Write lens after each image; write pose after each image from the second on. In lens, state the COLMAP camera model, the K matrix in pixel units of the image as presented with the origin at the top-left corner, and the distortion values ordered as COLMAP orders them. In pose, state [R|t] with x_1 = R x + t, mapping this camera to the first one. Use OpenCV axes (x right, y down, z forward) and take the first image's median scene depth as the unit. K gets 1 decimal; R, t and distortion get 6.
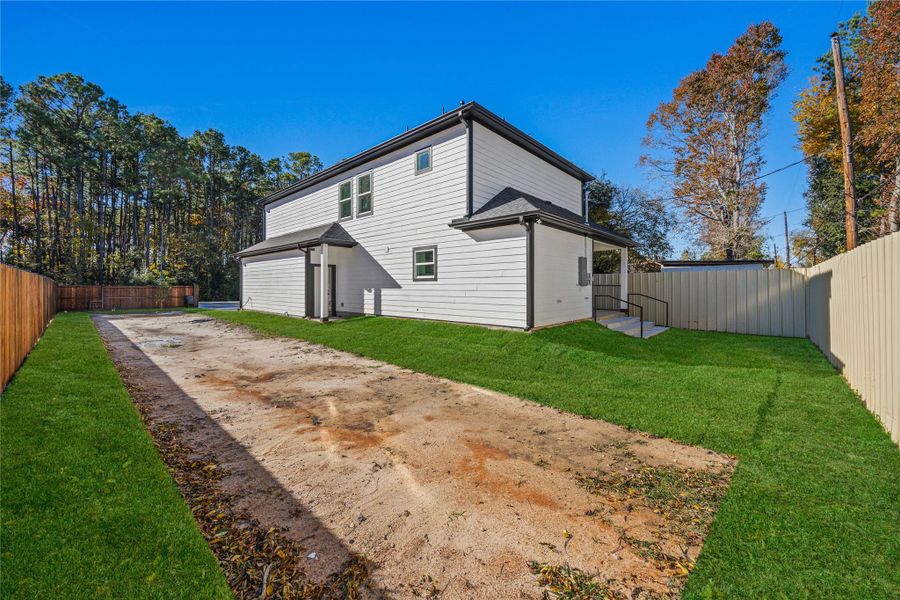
lens RADIAL K [[341.3, 0, 450.8], [0, 341.3, 296.5], [0, 0, 1]] dist [0.000255, 0.000013]
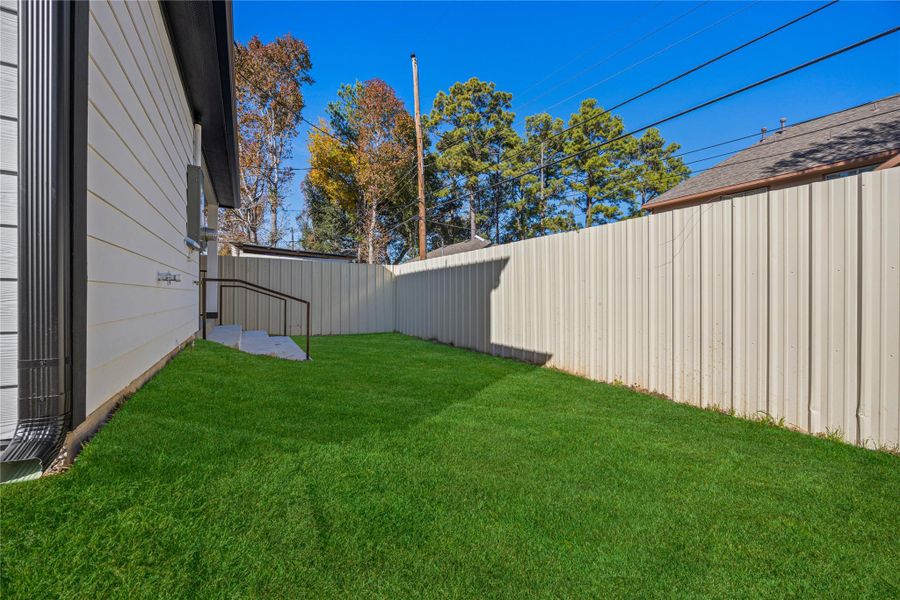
lens RADIAL K [[341.3, 0, 450.8], [0, 341.3, 296.5], [0, 0, 1]] dist [0.000255, 0.000013]
pose [[0.288120, 0.007670, 0.957564, 0.095385], [0.016893, 0.999772, -0.013091, 0.027529], [-0.957445, 0.019948, 0.287924, 0.527486]]
